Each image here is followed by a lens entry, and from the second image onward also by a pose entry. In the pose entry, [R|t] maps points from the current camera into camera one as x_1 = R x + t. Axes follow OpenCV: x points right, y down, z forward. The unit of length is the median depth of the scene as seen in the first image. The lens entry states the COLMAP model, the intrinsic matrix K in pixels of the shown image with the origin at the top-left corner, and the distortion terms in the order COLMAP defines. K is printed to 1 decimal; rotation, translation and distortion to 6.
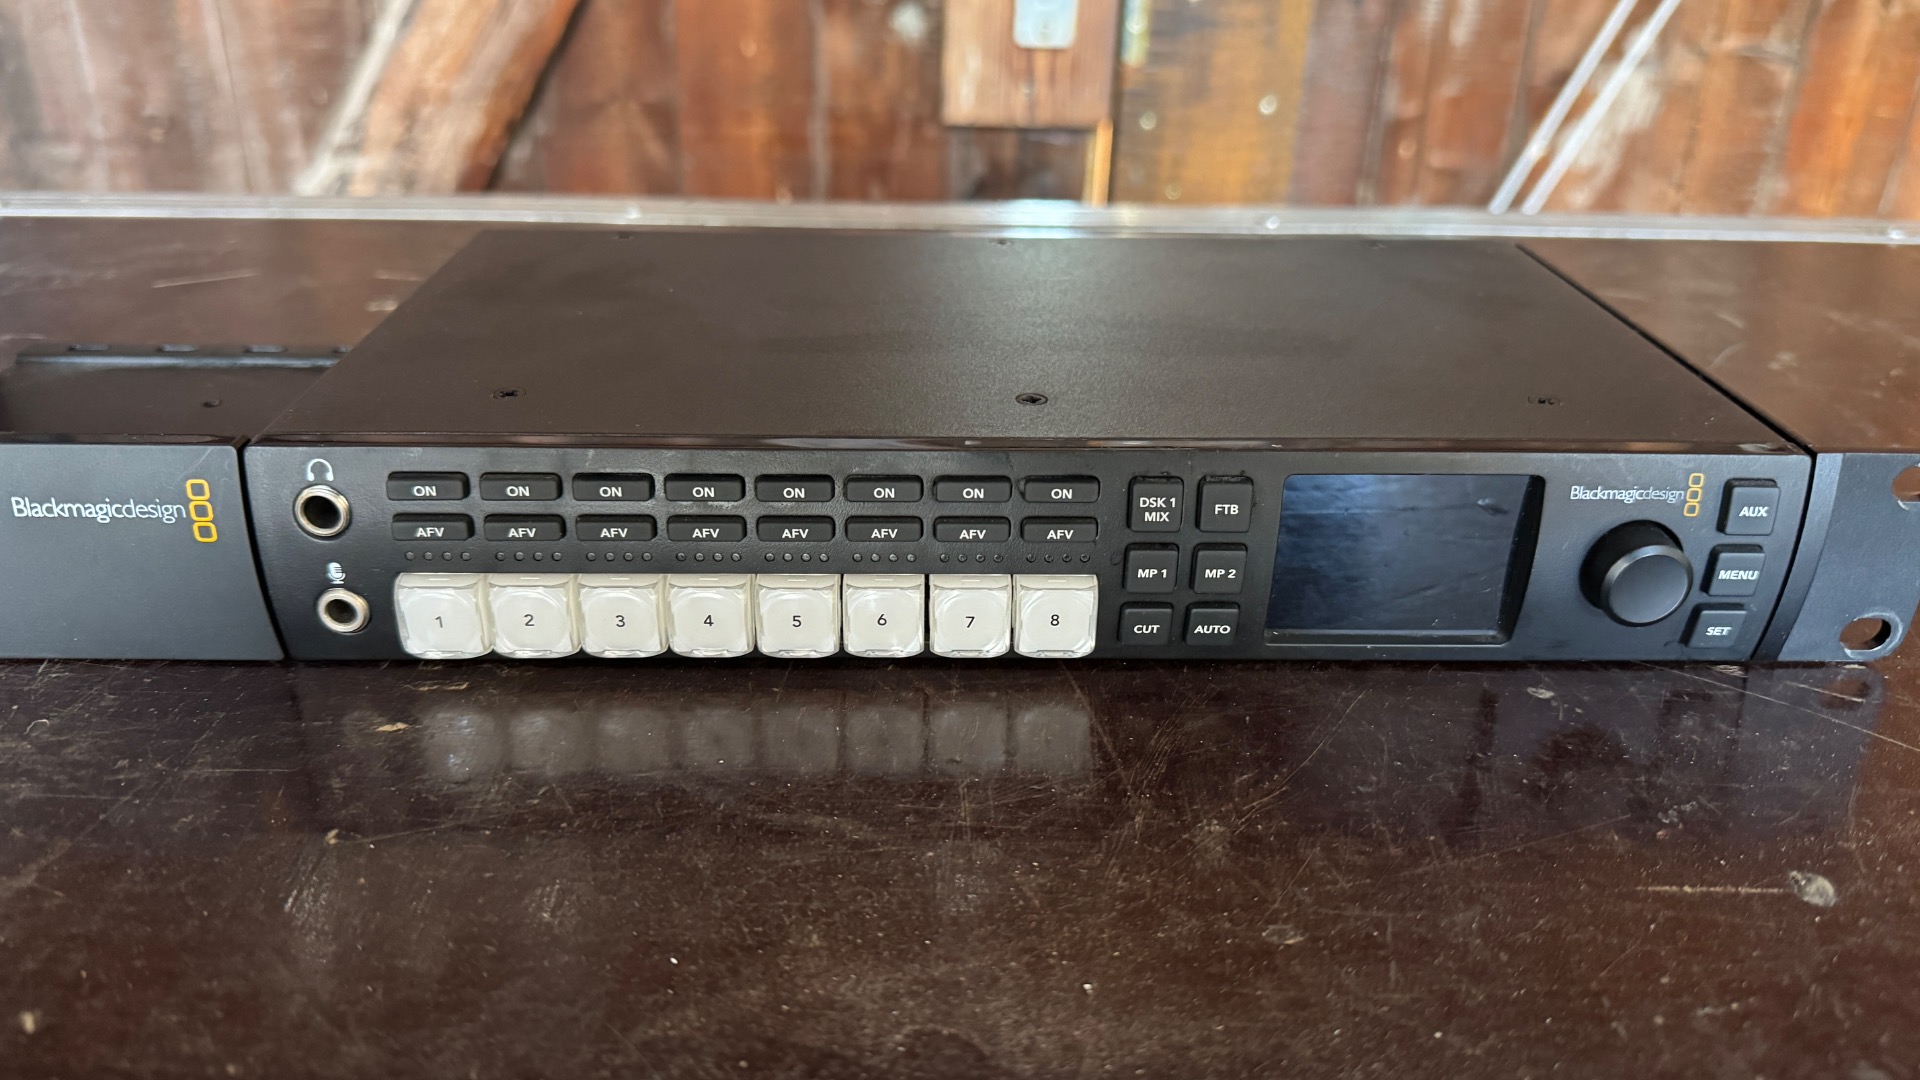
lens RADIAL K [[1348.9, 0, 981.3], [0, 1348.9, 587.1], [0, 0, 1]] dist [0.032294, -0.052141]
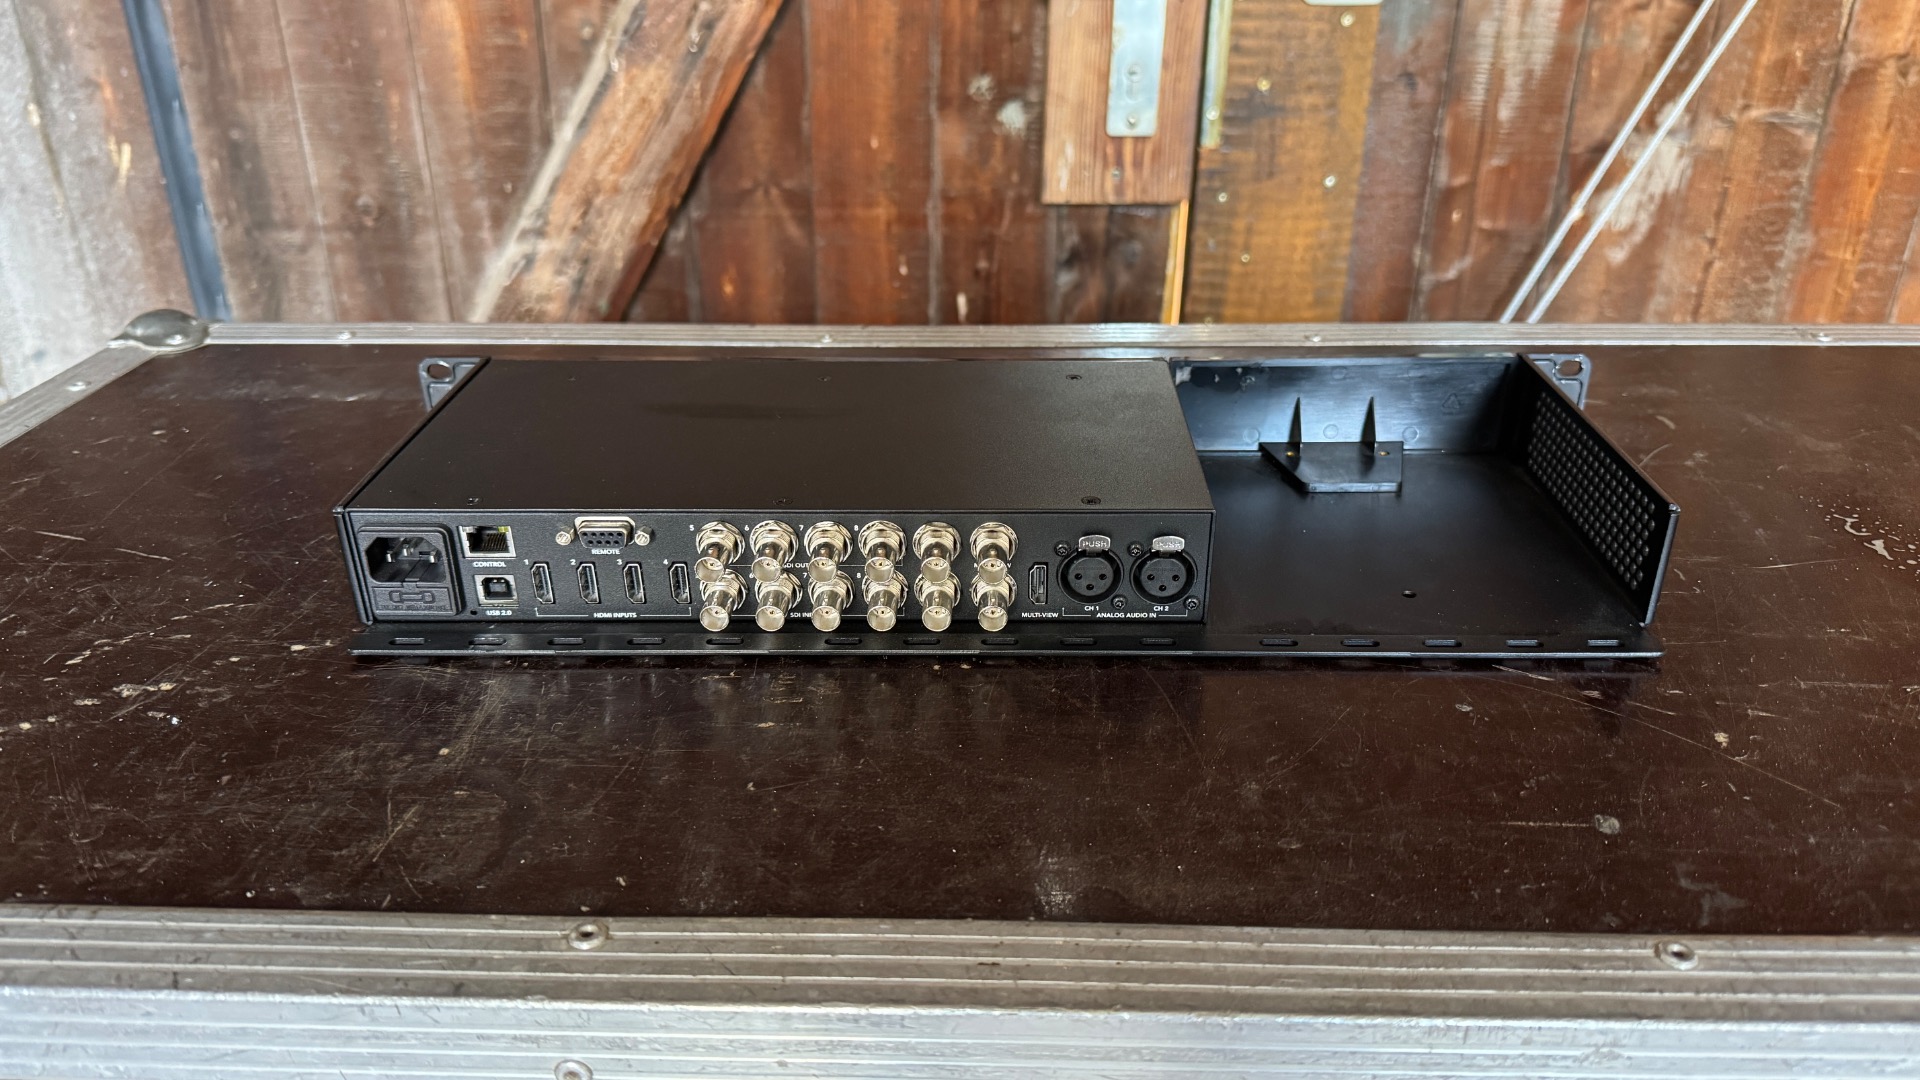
lens RADIAL K [[1348.9, 0, 981.9], [0, 1348.9, 576.6], [0, 0, 1]] dist [0.032294, -0.052141]
pose [[0.998275, -0.002796, -0.058641, -0.047535], [0.002088, 0.999924, -0.012139, -0.046731], [0.058671, 0.011996, 0.998205, -0.505084]]
